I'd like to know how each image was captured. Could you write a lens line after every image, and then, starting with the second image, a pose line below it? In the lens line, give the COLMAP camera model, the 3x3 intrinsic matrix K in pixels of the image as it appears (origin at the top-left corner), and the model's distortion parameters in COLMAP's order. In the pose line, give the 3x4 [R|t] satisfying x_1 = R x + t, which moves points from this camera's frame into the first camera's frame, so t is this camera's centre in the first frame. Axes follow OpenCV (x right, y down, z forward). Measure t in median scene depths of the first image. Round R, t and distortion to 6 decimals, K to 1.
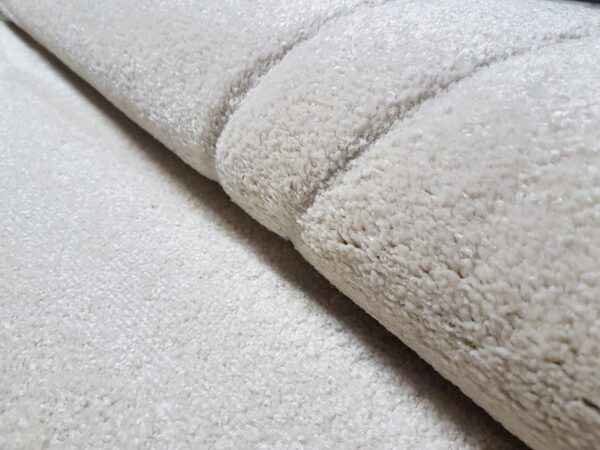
lens RADIAL K [[488.6, 0, 300.0], [0, 488.6, 225.0], [0, 0, 1]] dist [-0.015590, -0.011663]
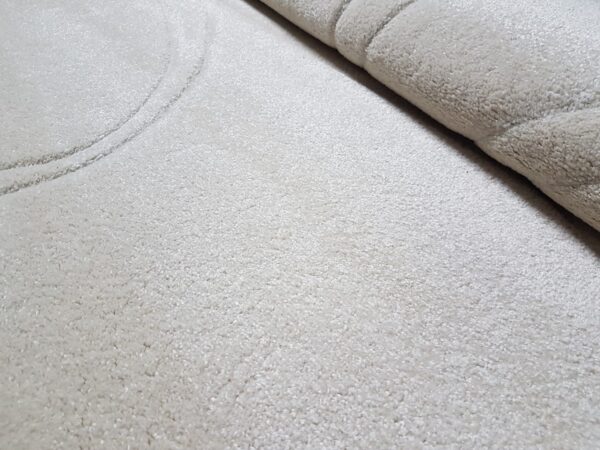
lens RADIAL K [[488.6, 0, 300.0], [0, 488.6, 225.0], [0, 0, 1]] dist [-0.015590, -0.011663]
pose [[0.982922, 0.081849, -0.164815, 0.178994], [-0.059277, 0.988727, 0.137496, 0.663809], [0.174211, -0.125379, 0.976694, -2.034818]]
